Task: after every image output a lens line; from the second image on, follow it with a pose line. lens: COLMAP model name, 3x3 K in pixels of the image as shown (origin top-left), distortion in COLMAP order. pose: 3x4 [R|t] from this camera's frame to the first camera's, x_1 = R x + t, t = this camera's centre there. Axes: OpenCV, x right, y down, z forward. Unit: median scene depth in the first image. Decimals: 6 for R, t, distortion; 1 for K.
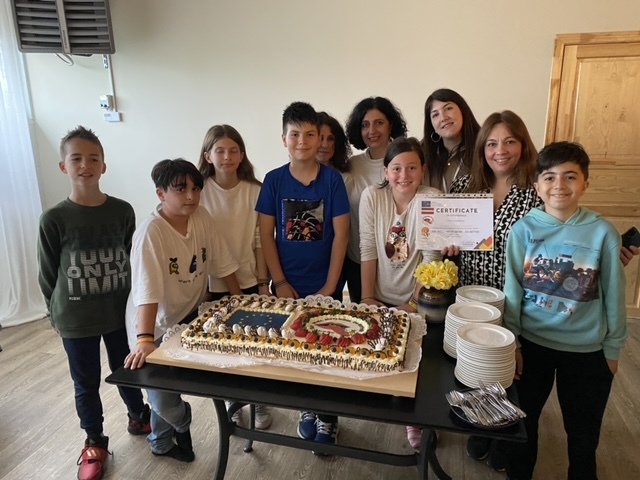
lens RADIAL K [[480.9, 0, 329.7], [0, 480.9, 229.4], [0, 0, 1]] dist [0.063184, -0.053916]
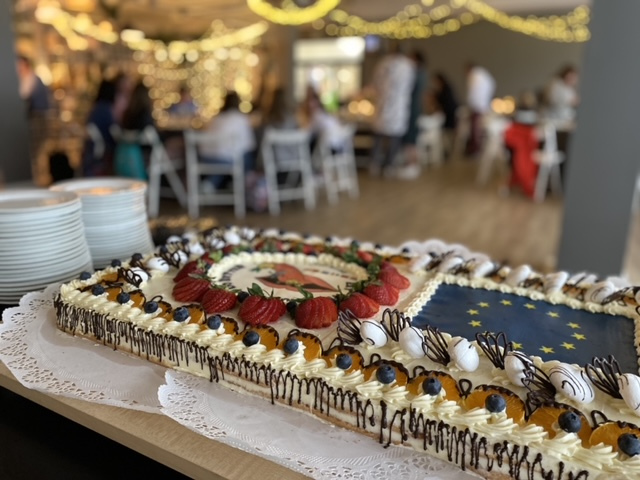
lens RADIAL K [[487.1, 0, 324.1], [0, 487.1, 237.1], [0, 0, 1]] dist [0.014577, -0.013047]
pose [[-0.966347, -0.077090, 0.245420, -0.108782], [0.051795, 0.876195, 0.479166, -0.012455], [-0.251975, 0.475752, -0.842715, 1.333116]]
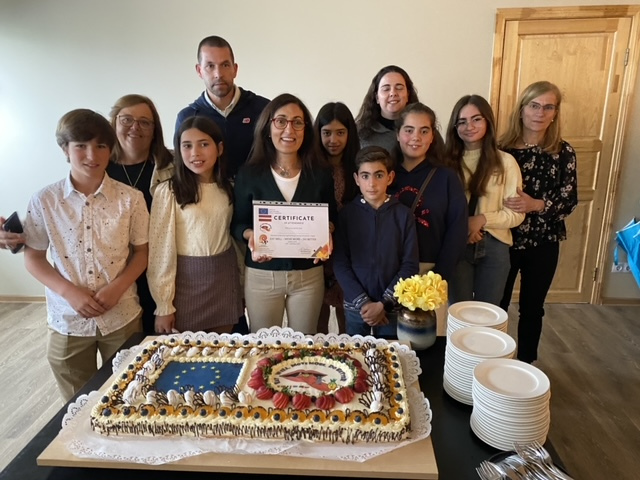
lens RADIAL K [[485.4, 0, 324.2], [0, 485.4, 234.0], [0, 0, 1]] dist [0.016212, -0.008230]
pose [[0.984399, -0.056011, 0.166799, -0.078819], [0.049995, 0.997946, 0.040052, -0.050181], [-0.168699, -0.031088, 0.985177, 0.262157]]
